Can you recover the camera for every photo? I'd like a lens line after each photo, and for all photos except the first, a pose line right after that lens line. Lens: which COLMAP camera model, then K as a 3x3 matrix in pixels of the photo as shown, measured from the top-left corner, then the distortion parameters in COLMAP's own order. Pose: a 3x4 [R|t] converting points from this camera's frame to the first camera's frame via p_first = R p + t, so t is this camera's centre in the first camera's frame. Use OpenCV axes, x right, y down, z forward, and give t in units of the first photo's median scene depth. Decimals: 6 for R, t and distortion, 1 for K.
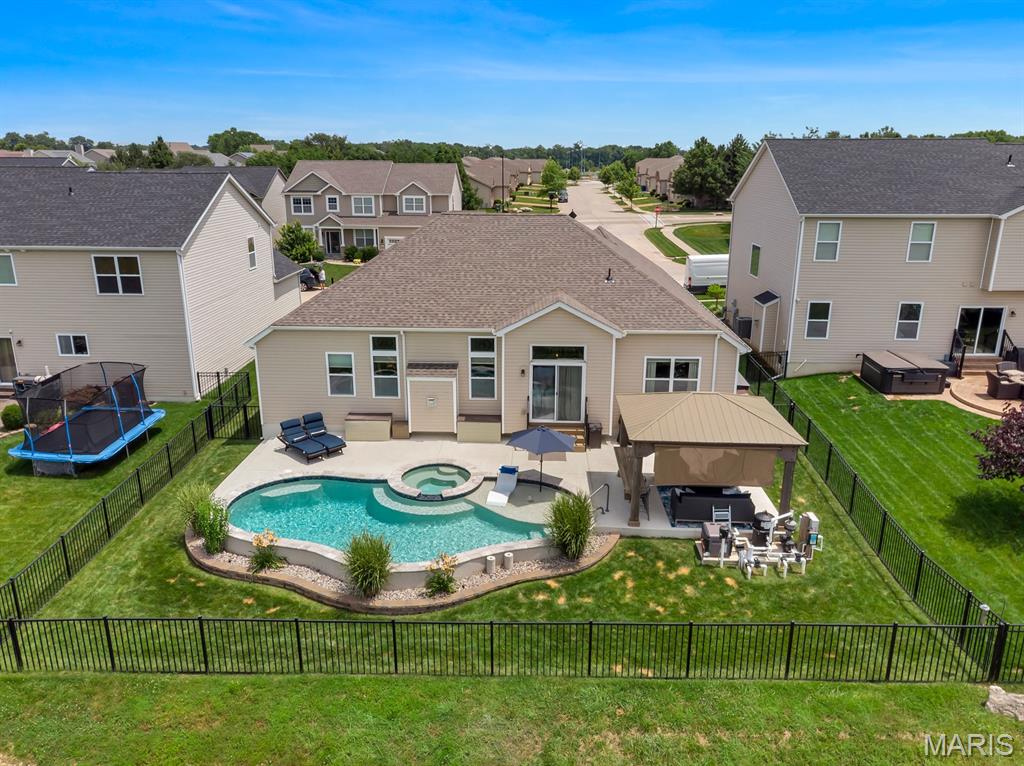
lens RADIAL K [[754.0, 0, 515.9], [0, 754.0, 381.4], [0, 0, 1]] dist [0.000917, 0.014585]
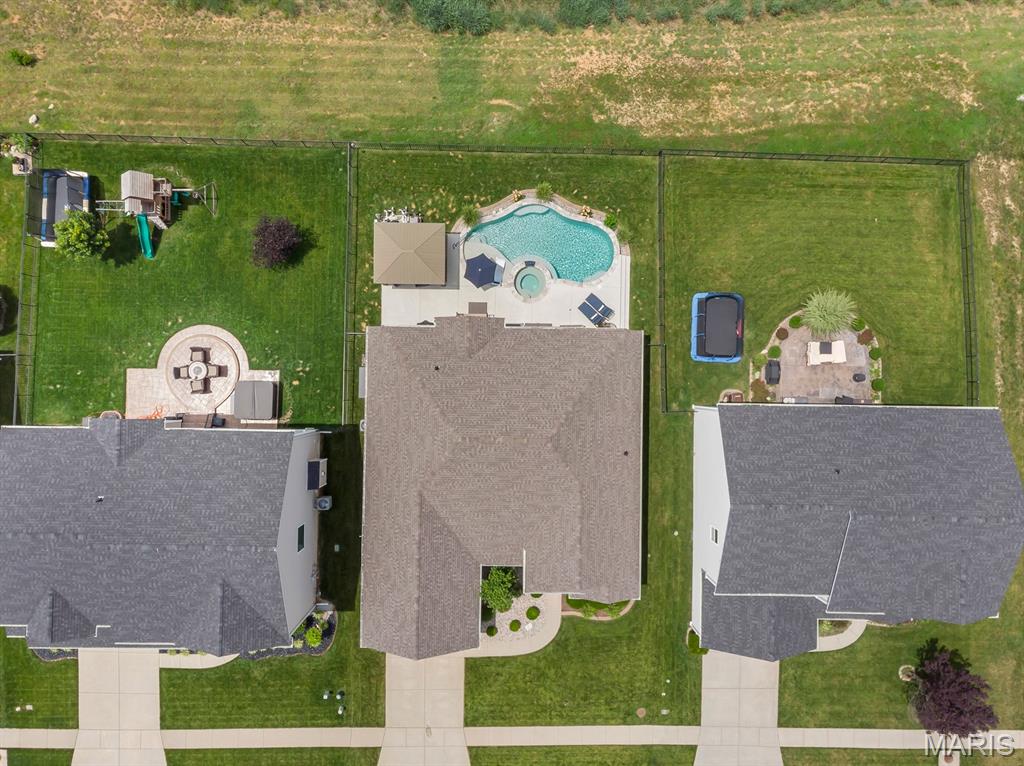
lens RADIAL K [[754.0, 0, 511.2], [0, 754.0, 386.6], [0, 0, 1]] dist [0.000917, 0.014585]
pose [[-0.999710, 0.018601, -0.015326, -0.016633], [-0.019809, -0.271940, 0.962110, -2.313616], [0.013728, 0.962134, 0.272229, 0.792288]]
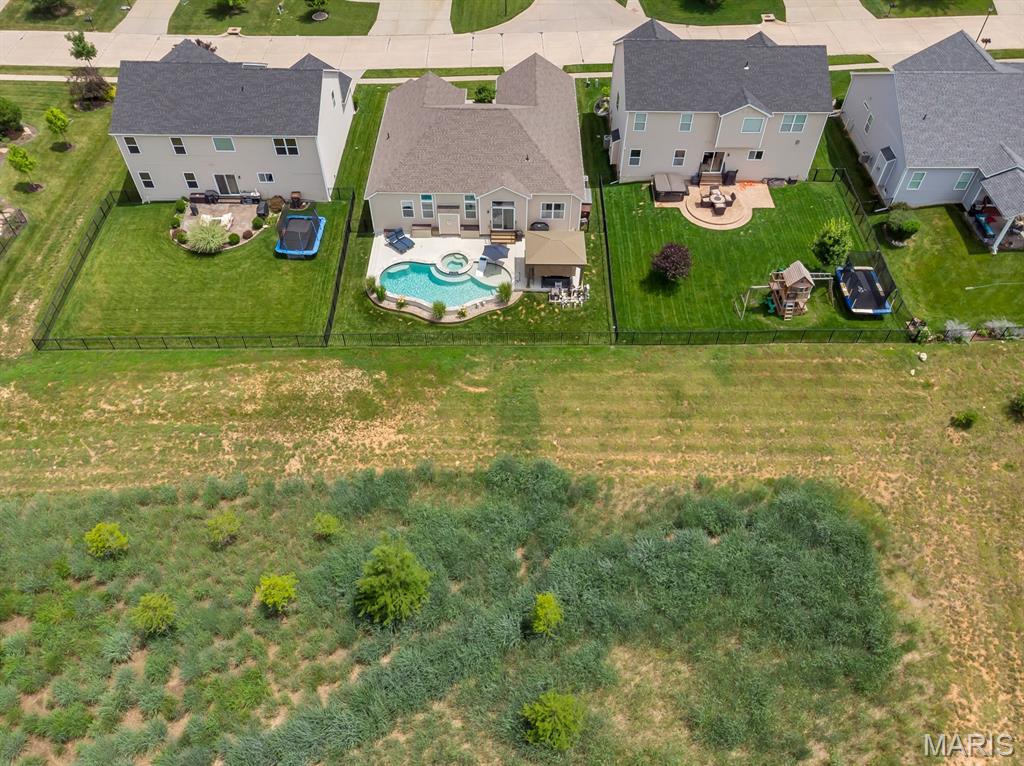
lens RADIAL K [[754.0, 0, 511.6], [0, 754.0, 382.6], [0, 0, 1]] dist [0.000917, 0.014585]
pose [[0.999619, -0.023309, 0.014768, 0.043986], [0.011794, 0.844775, 0.534992, -1.004881], [-0.024946, -0.534614, 0.844728, -1.552525]]
